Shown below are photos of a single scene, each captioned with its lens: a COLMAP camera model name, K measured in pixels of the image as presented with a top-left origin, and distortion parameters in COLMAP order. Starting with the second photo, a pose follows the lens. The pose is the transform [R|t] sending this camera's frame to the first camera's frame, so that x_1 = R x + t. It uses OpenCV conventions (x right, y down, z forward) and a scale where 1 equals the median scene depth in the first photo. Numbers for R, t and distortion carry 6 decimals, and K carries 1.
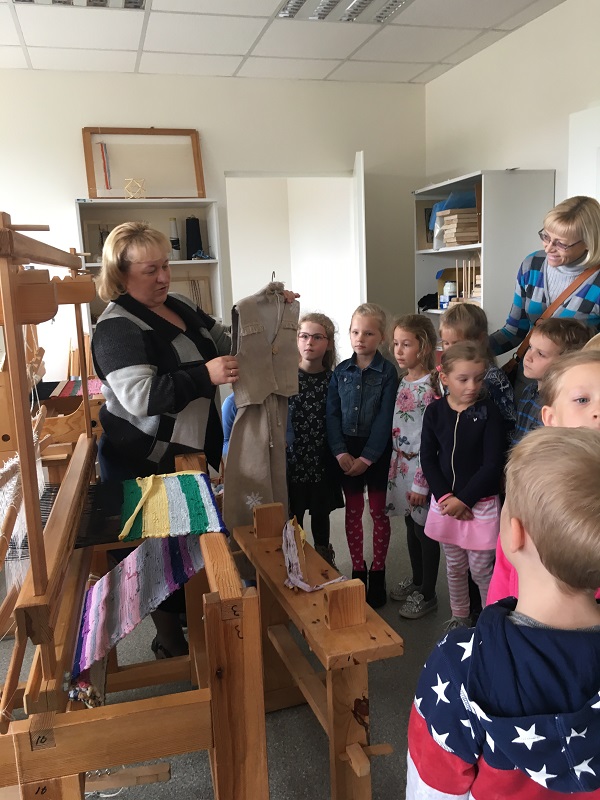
lens RADIAL K [[691.2, 0, 300.0], [0, 691.2, 400.0], [0, 0, 1]] dist [0.059194, -0.007925]
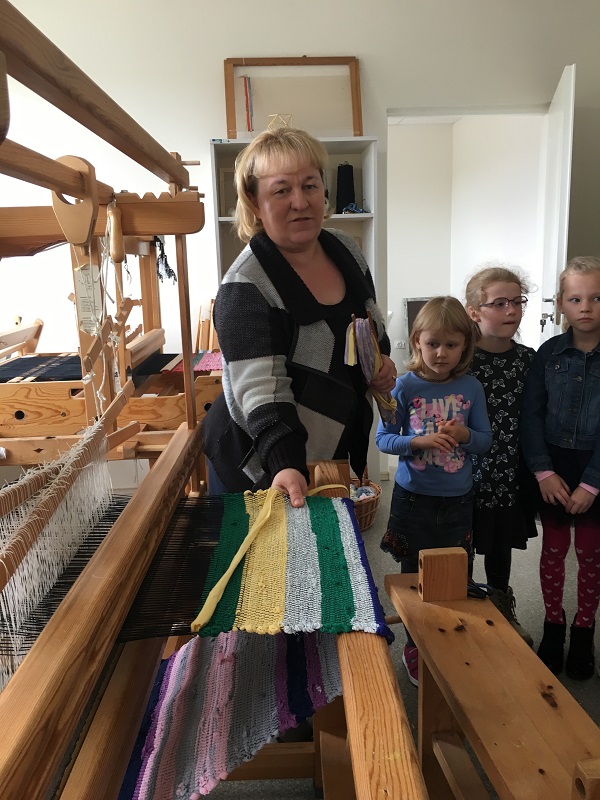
lens RADIAL K [[691.2, 0, 300.0], [0, 691.2, 400.0], [0, 0, 1]] dist [0.059194, -0.007925]
pose [[0.978584, 0.053632, -0.198736, -0.041084], [-0.049448, 0.998439, 0.025961, 0.000832], [0.199818, -0.015578, 0.979709, 0.253688]]
